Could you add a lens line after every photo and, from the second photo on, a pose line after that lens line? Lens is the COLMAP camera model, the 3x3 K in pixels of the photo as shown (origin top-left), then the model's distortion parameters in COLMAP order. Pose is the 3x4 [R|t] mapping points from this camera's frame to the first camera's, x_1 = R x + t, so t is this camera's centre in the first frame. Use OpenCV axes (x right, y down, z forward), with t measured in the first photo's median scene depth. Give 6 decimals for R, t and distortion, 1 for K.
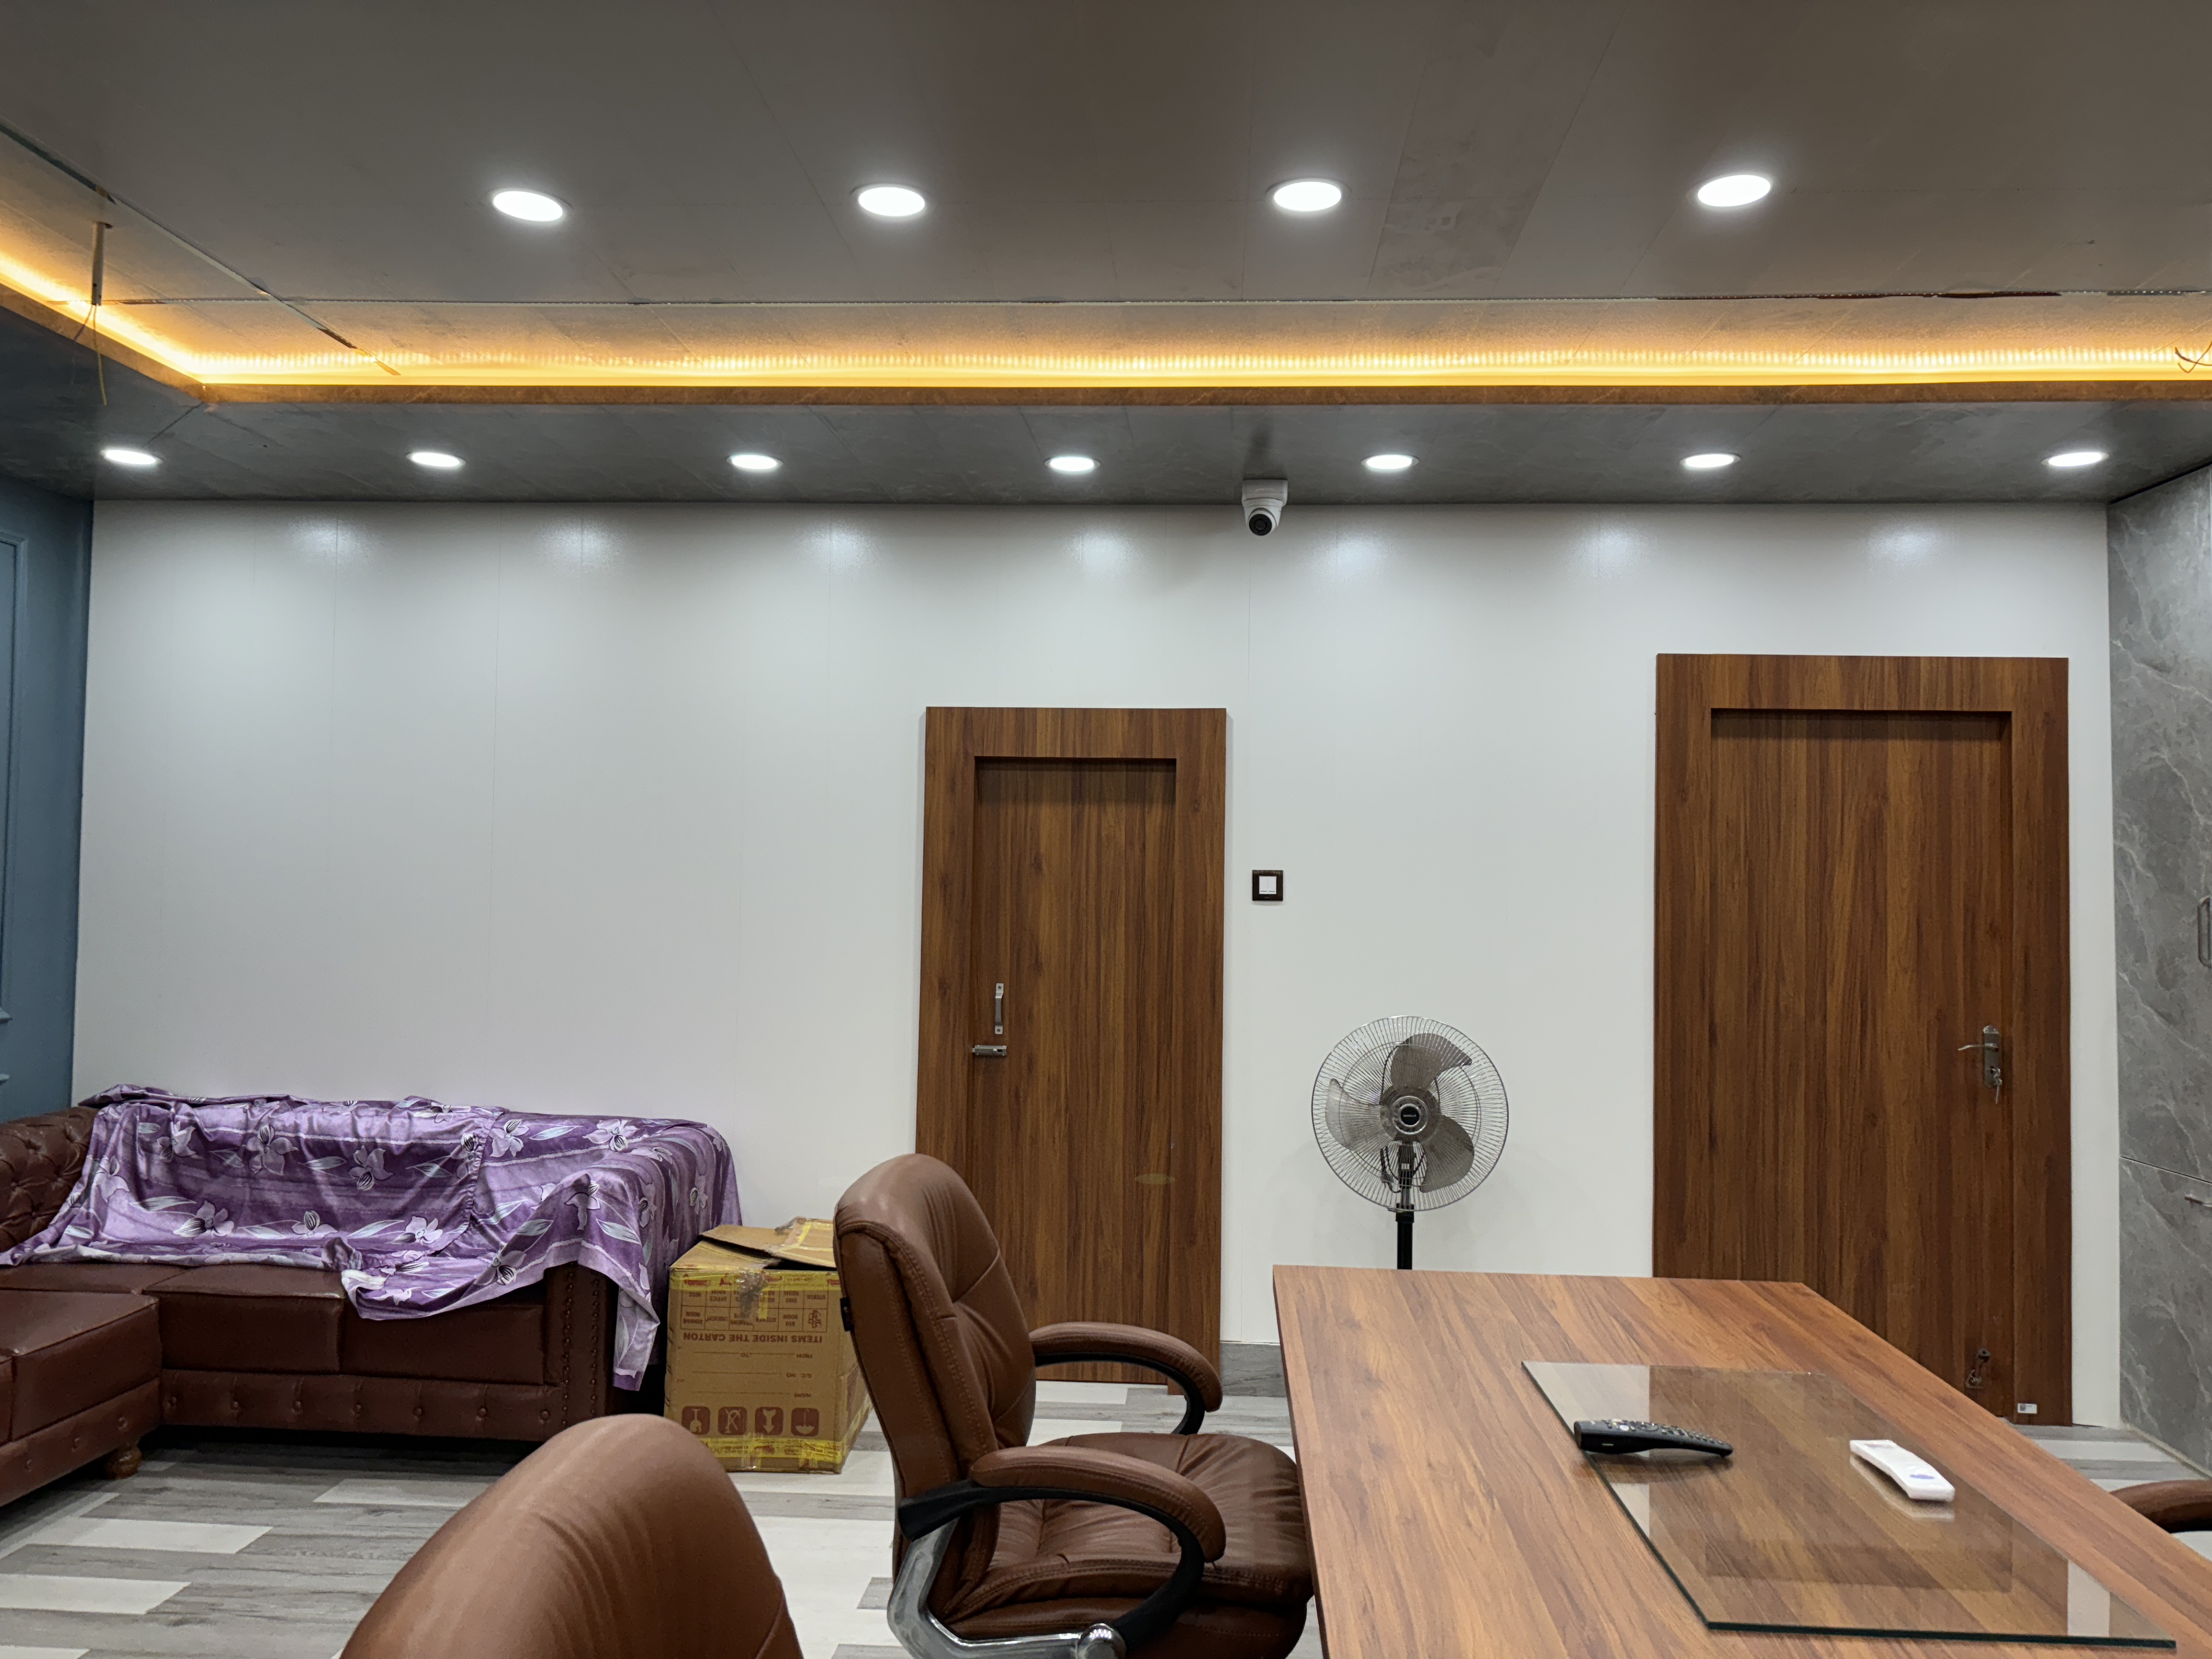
lens RADIAL K [[1675.9, 0, 1106.0], [0, 1675.9, 829.5], [0, 0, 1]] dist [0.002088, 0.023215]
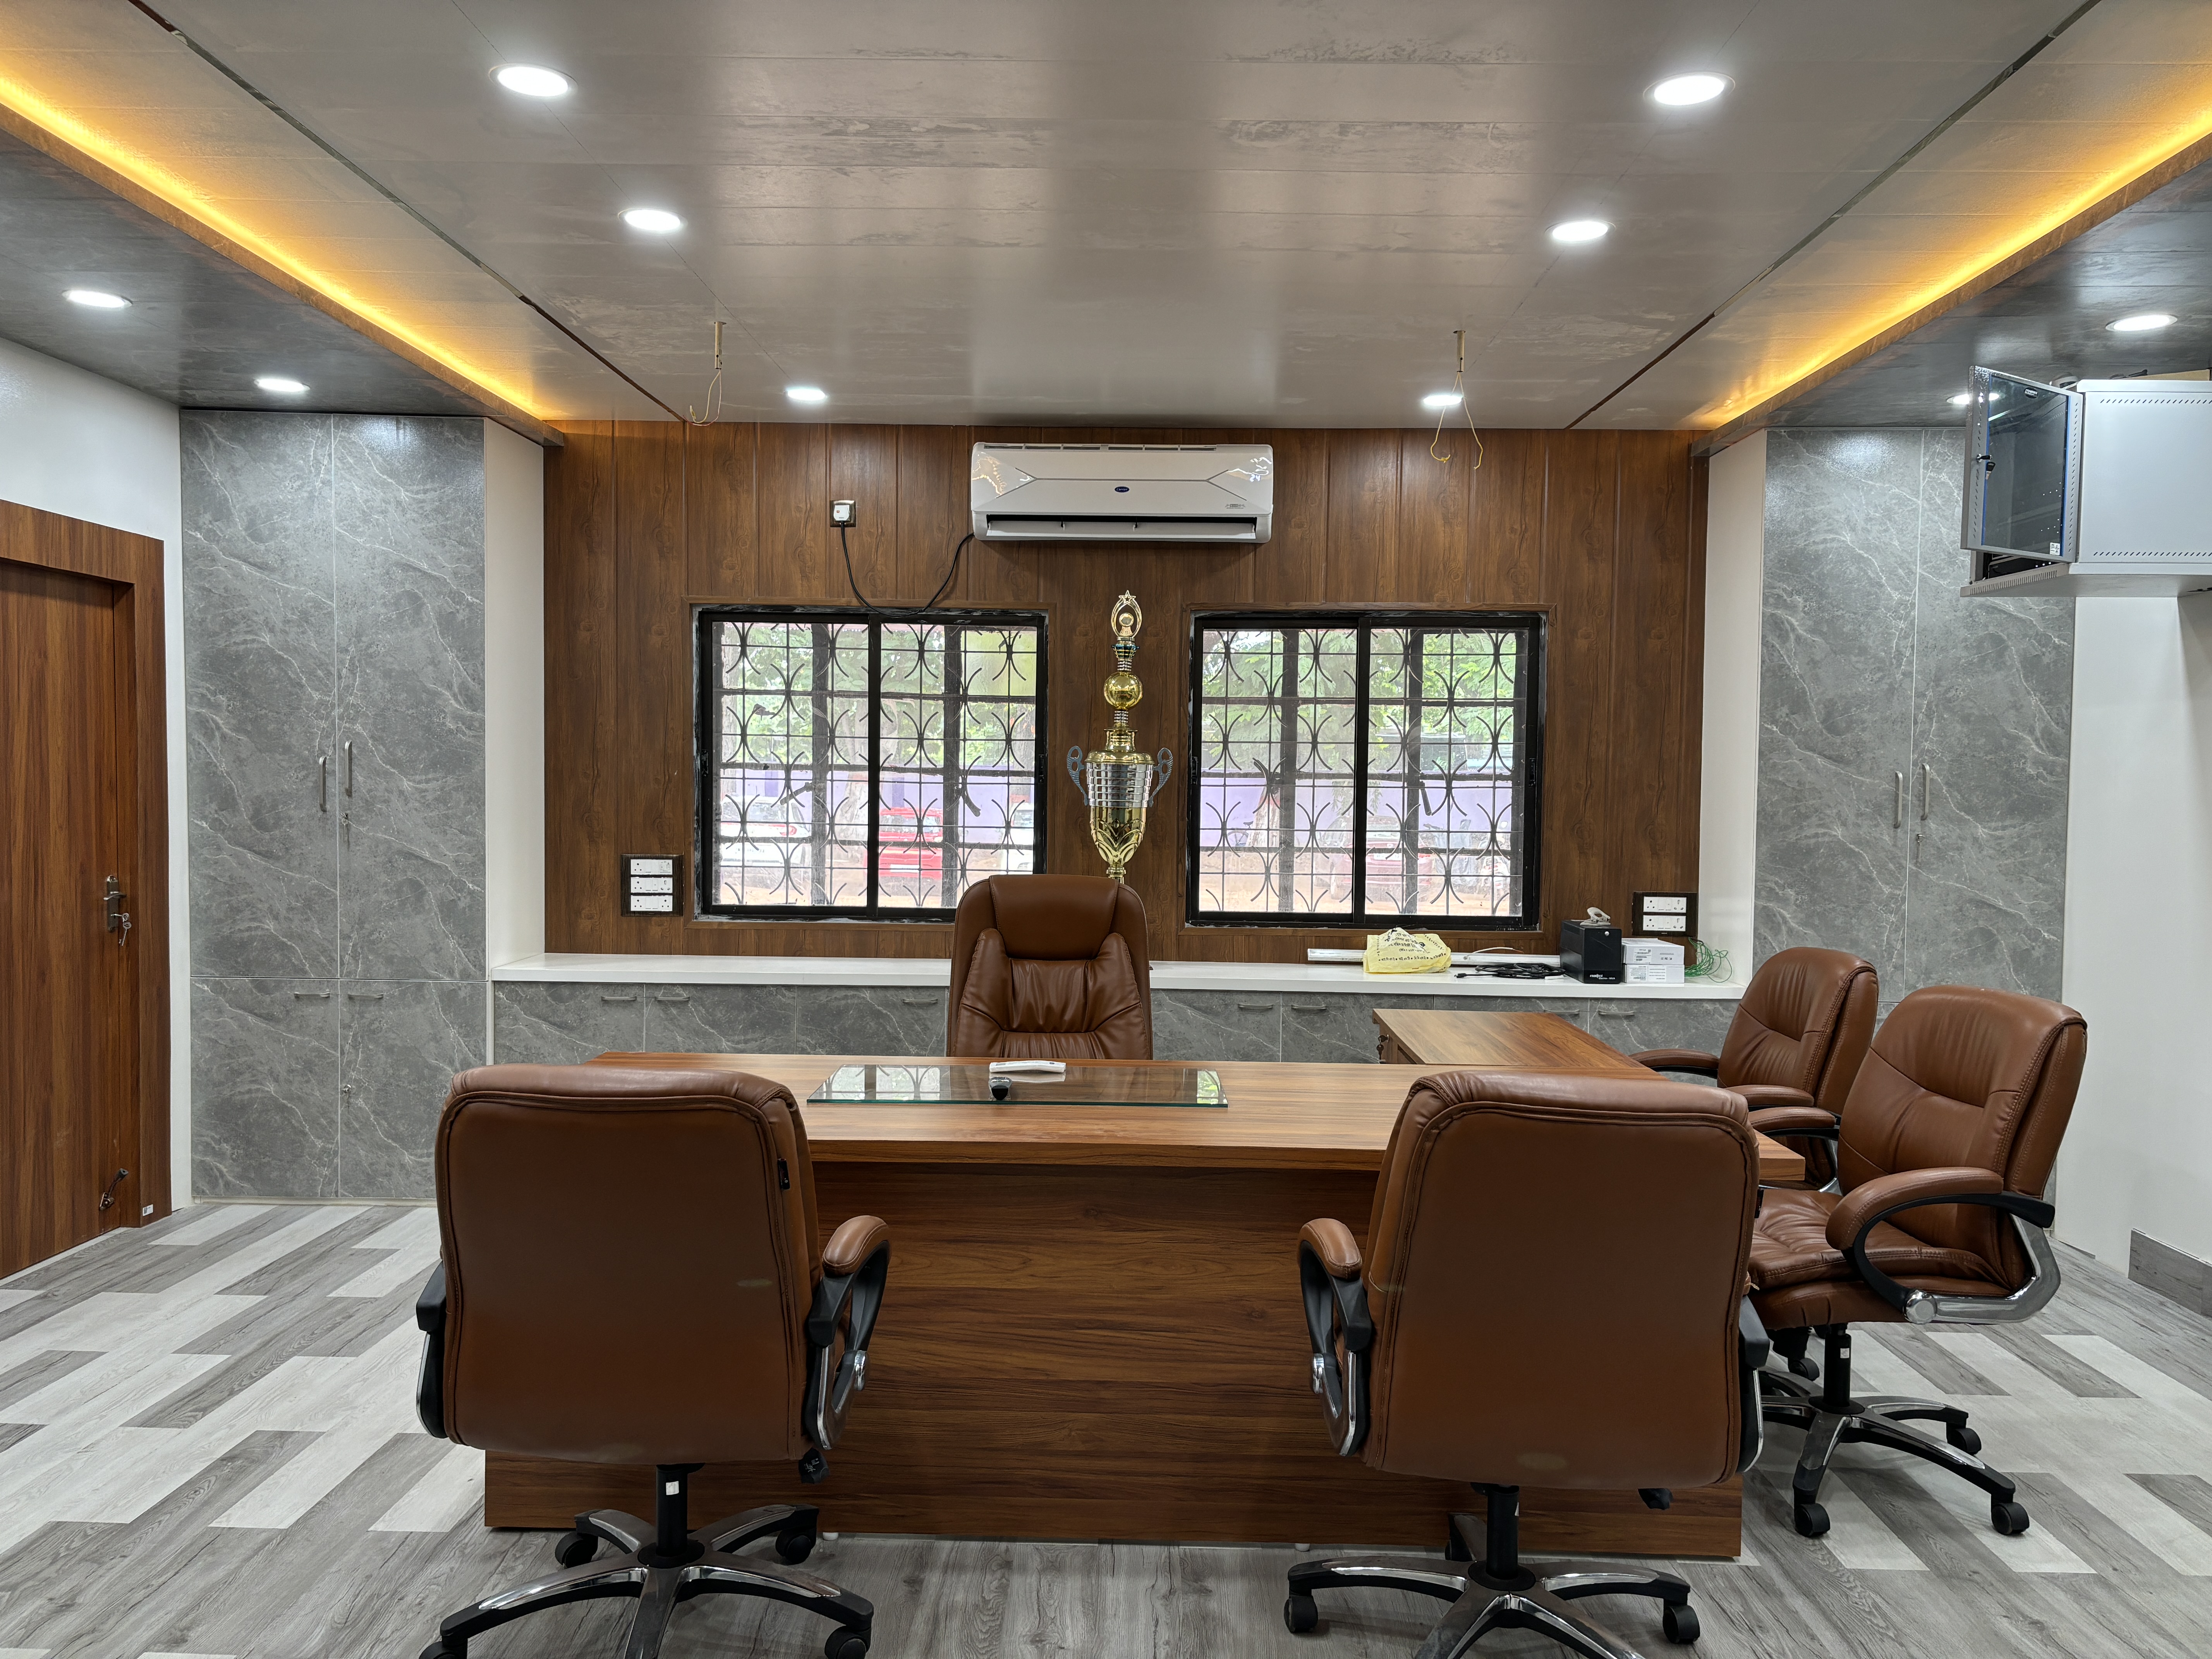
lens RADIAL K [[1673.7, 0, 1100.0], [0, 1673.7, 842.6], [0, 0, 1]] dist [0.061449, -0.079891]
pose [[-0.038098, -0.056200, 0.997692, -0.661791], [-0.051875, 0.997182, 0.054190, 0.005117], [-0.997927, -0.049691, -0.040906, 0.473326]]
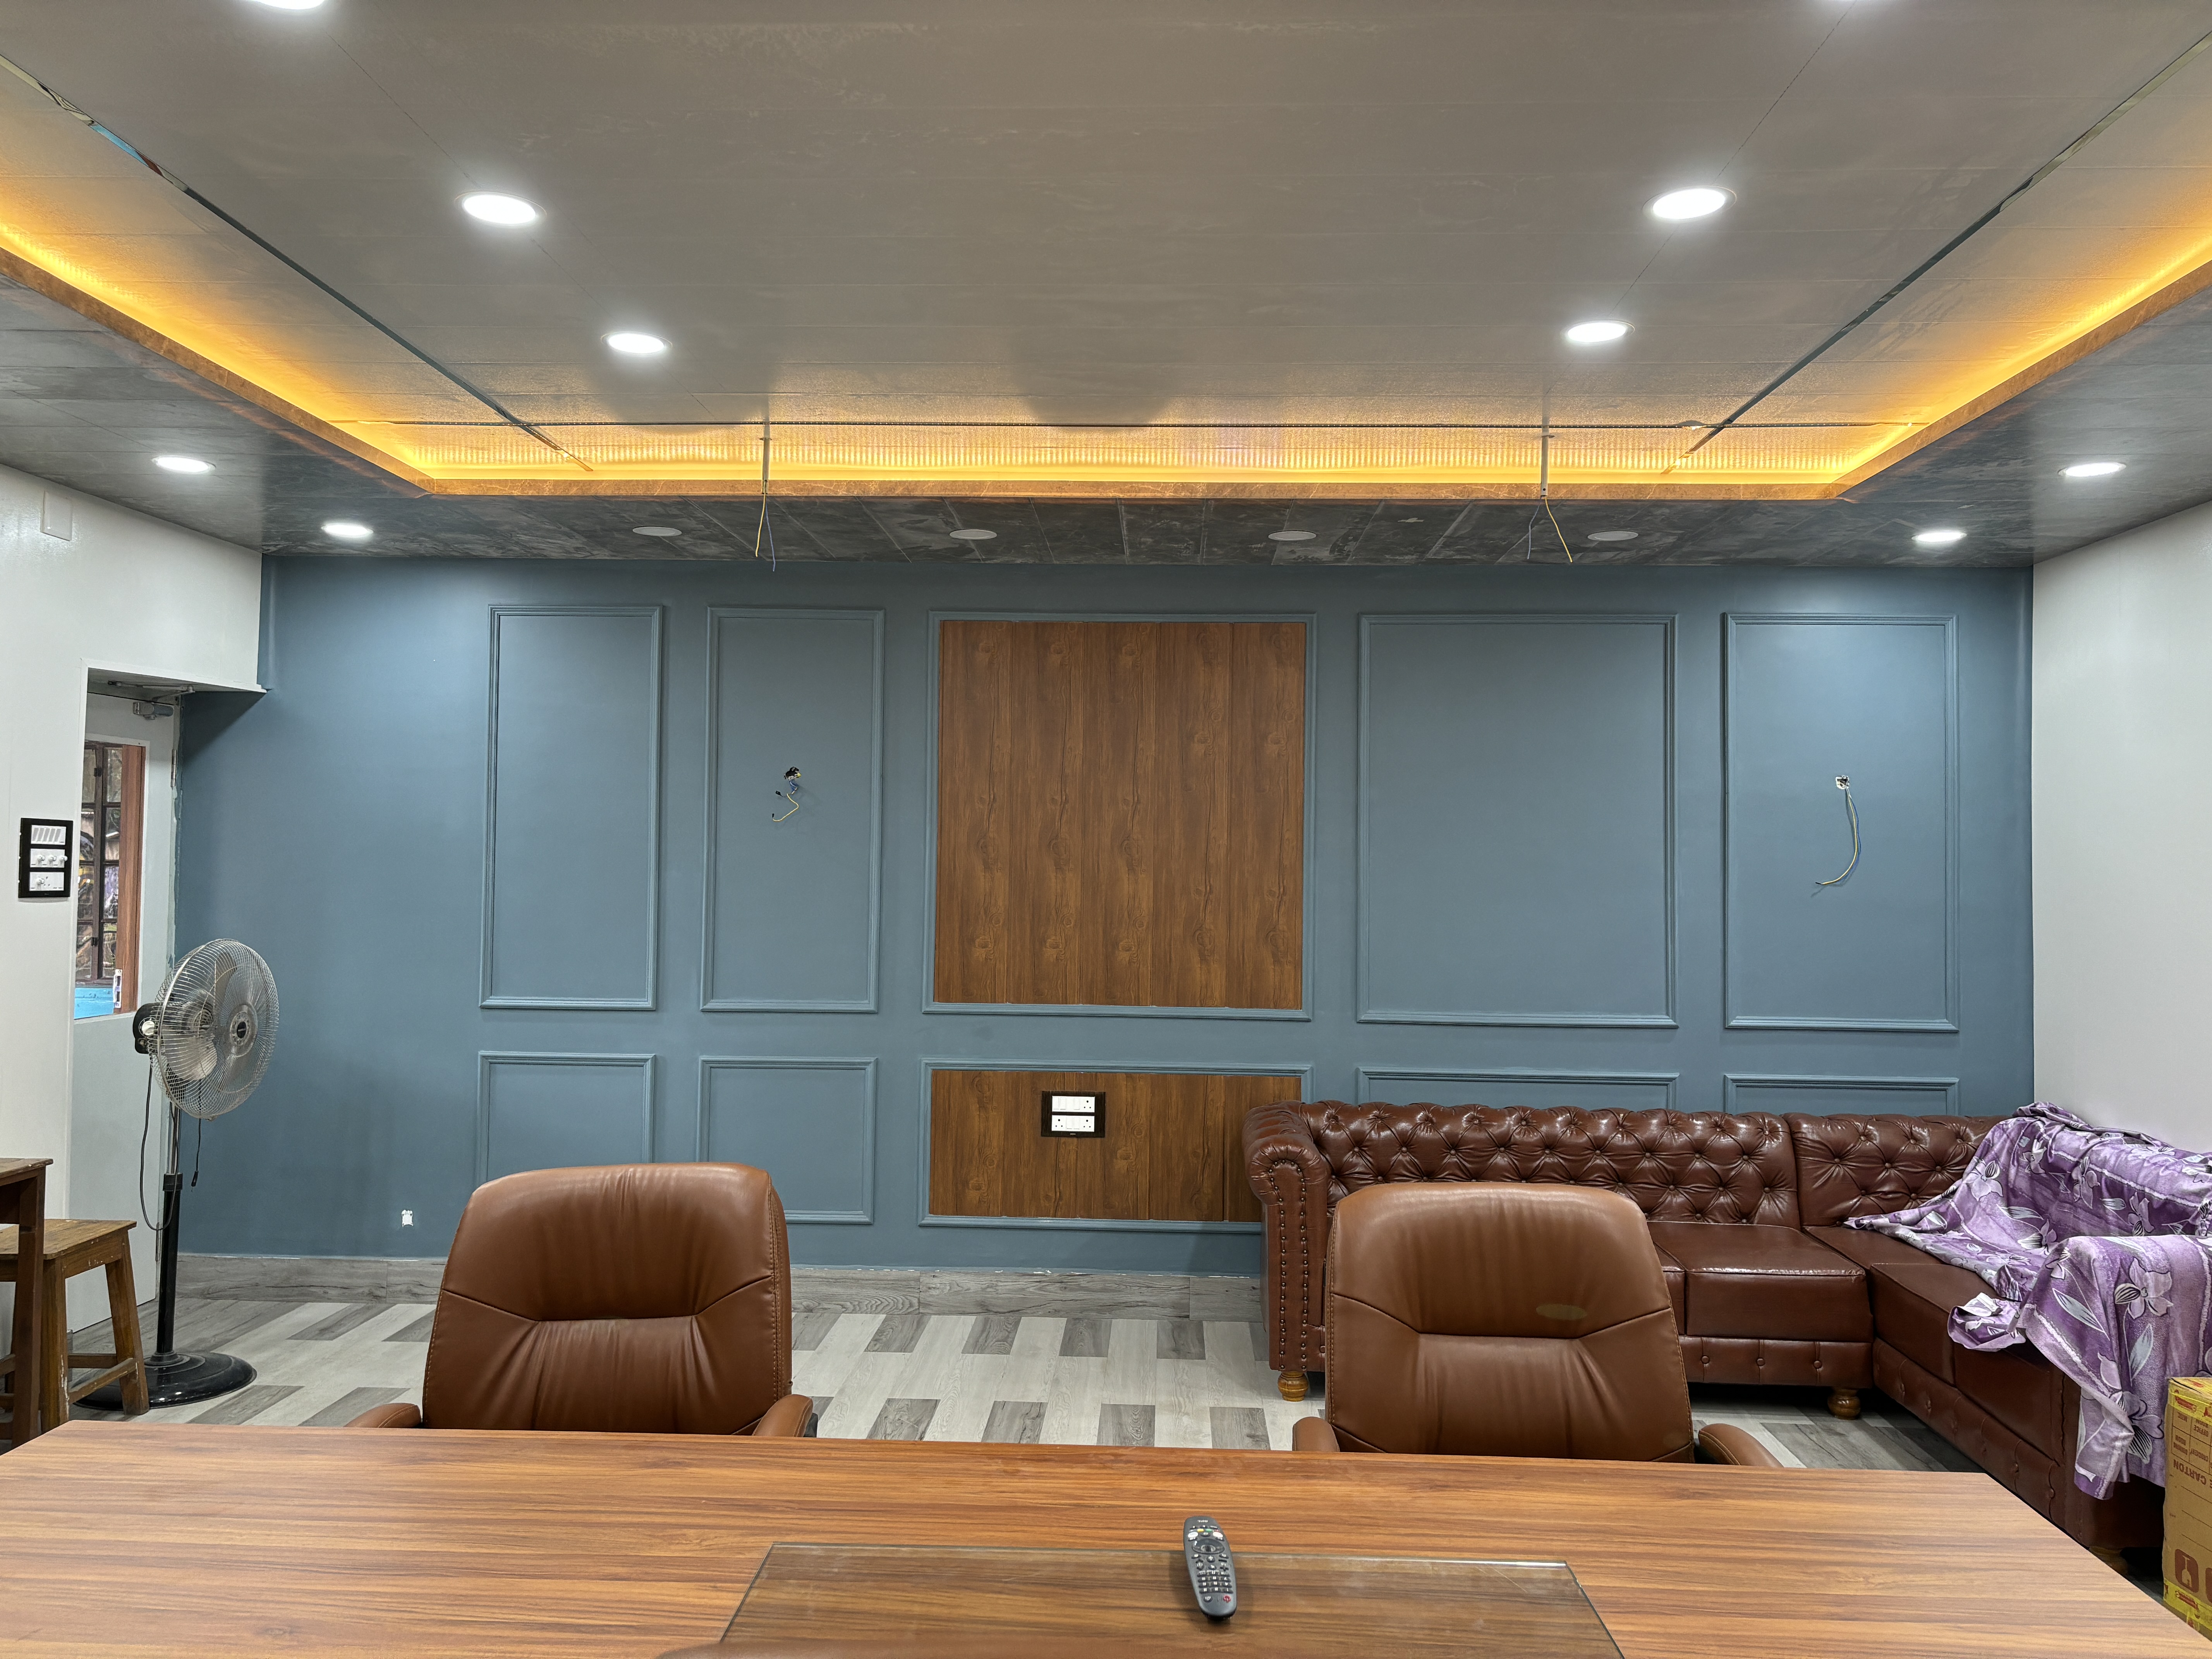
lens RADIAL K [[1675.9, 0, 1106.0], [0, 1675.9, 829.5], [0, 0, 1]] dist [0.002088, 0.023215]
pose [[0.030707, -0.043440, -0.998584, 0.577543], [0.024978, 0.998776, -0.042680, 0.009900], [0.999216, -0.023632, 0.031754, 0.445207]]
